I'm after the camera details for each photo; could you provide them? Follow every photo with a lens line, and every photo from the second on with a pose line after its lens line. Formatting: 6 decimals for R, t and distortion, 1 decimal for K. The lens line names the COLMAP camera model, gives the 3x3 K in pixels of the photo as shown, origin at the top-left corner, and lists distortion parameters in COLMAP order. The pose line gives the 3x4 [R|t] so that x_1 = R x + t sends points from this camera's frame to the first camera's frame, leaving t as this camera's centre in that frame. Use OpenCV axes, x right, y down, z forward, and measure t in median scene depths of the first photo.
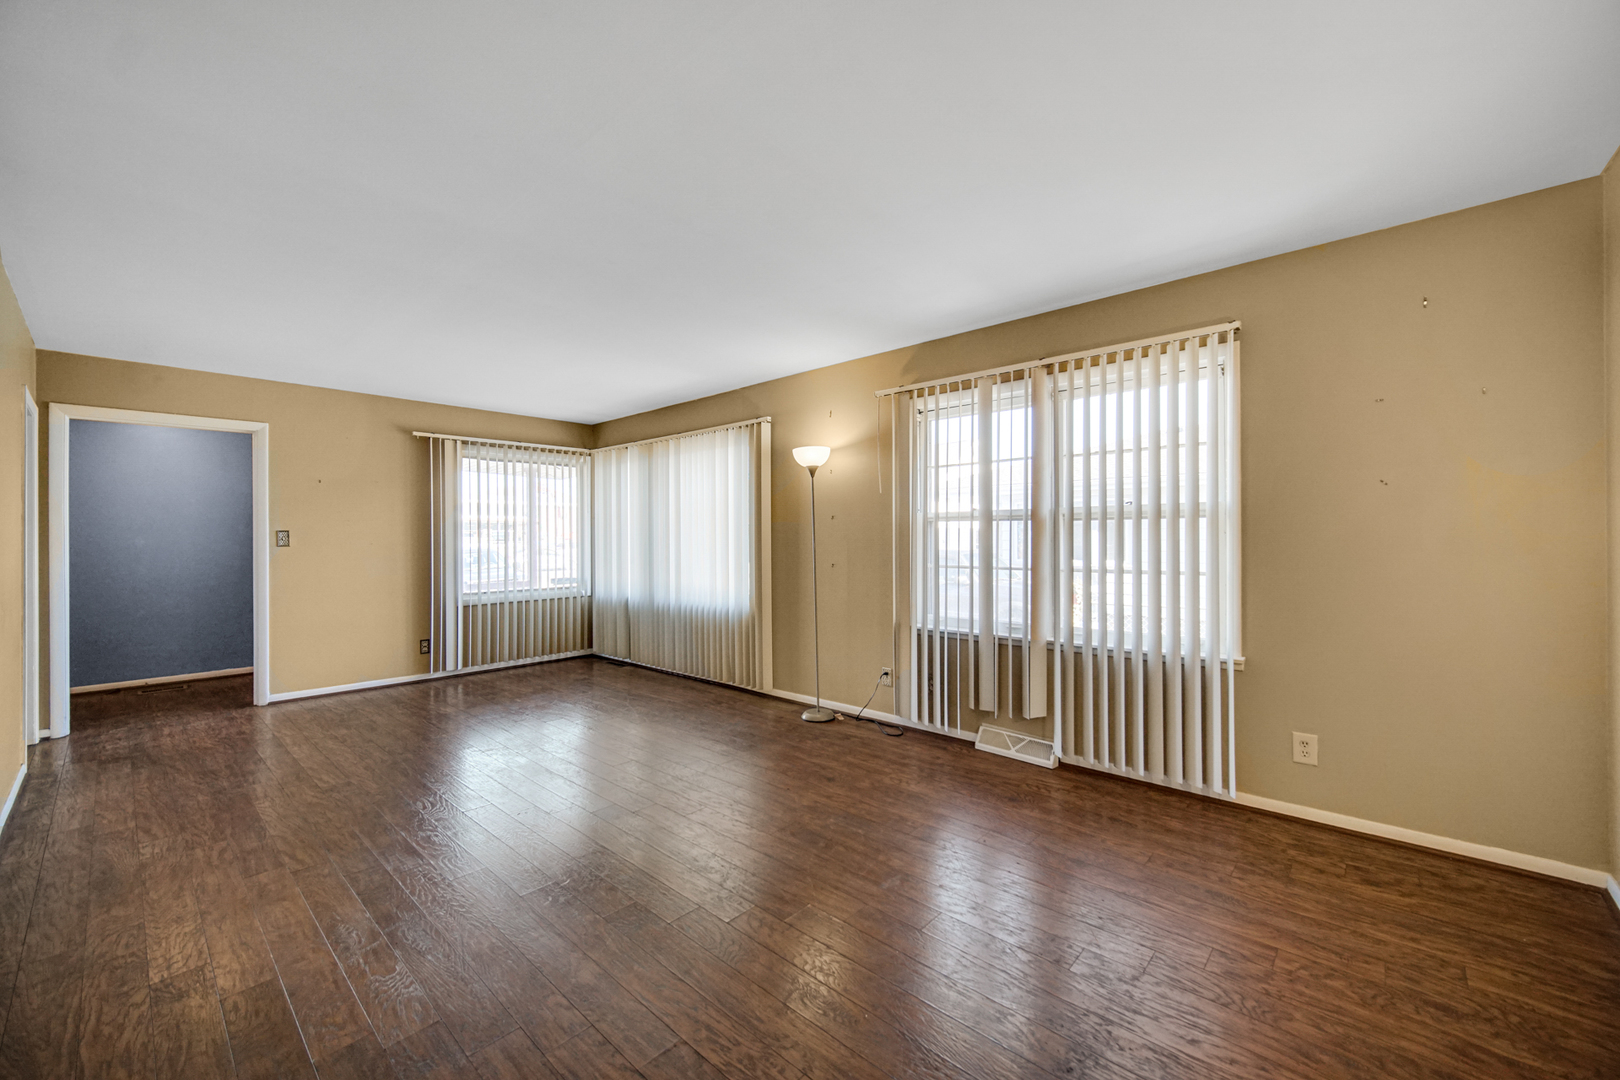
lens RADIAL K [[640.8, 0, 810.0], [0, 640.8, 540.0], [0, 0, 1]] dist [0.000009, -0.000019]
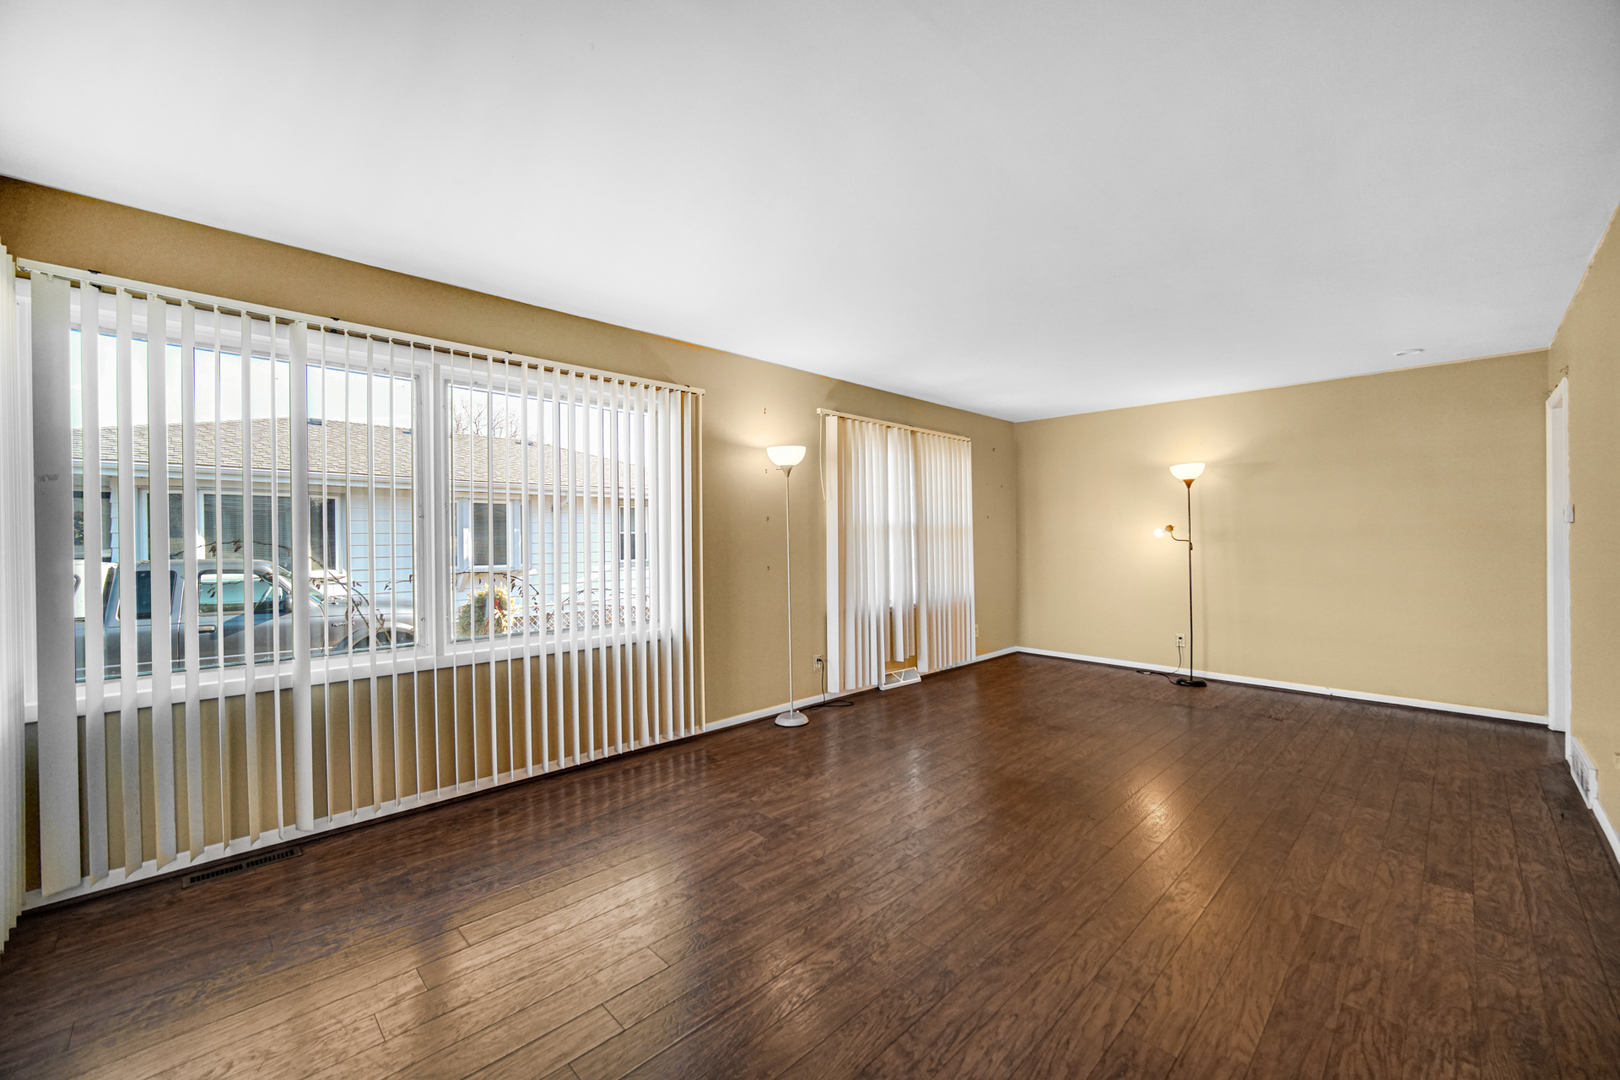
lens RADIAL K [[640.8, 0, 810.0], [0, 640.8, 540.0], [0, 0, 1]] dist [0.000009, -0.000019]
pose [[0.049768, 0.004009, 0.998753, -1.009312], [0.006771, 0.999968, -0.004351, 0.001989], [-0.998738, 0.006979, 0.049739, 0.957557]]
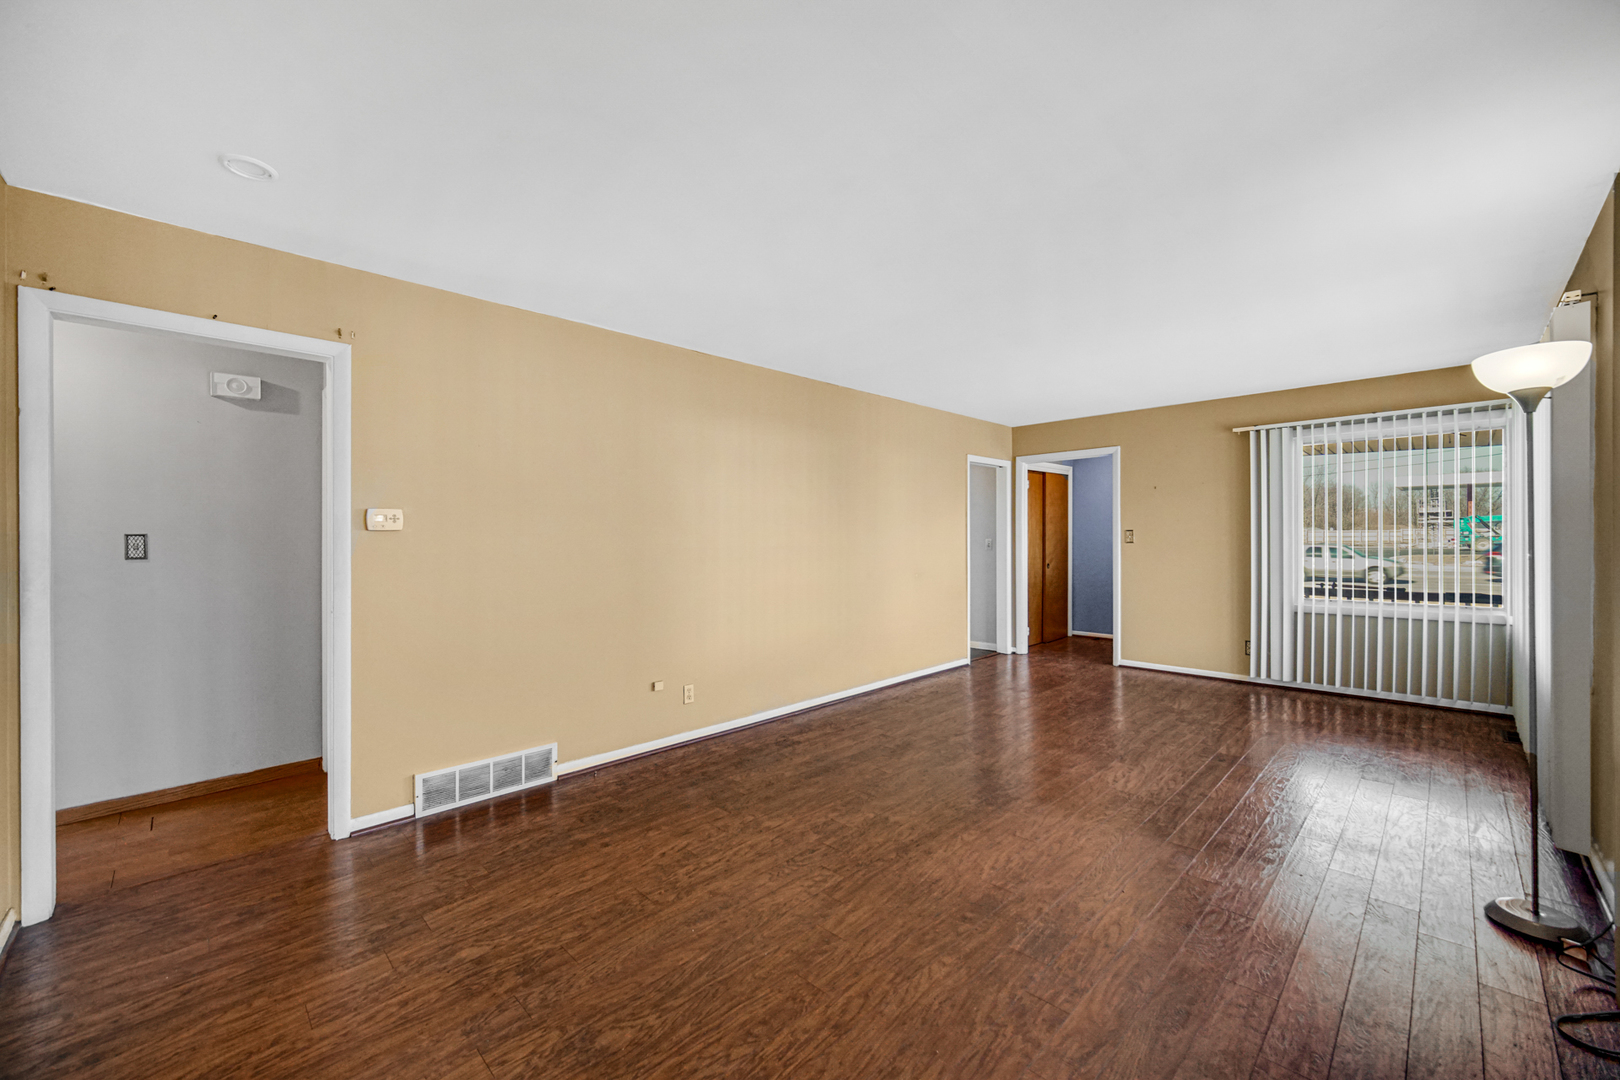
lens RADIAL K [[640.8, 0, 810.0], [0, 640.8, 540.0], [0, 0, 1]] dist [0.000009, -0.000019]
pose [[-0.046900, 0.010928, -0.998840, 0.525219], [0.005085, 0.999930, 0.010701, -0.013476], [0.998887, -0.004577, -0.046952, 0.512050]]
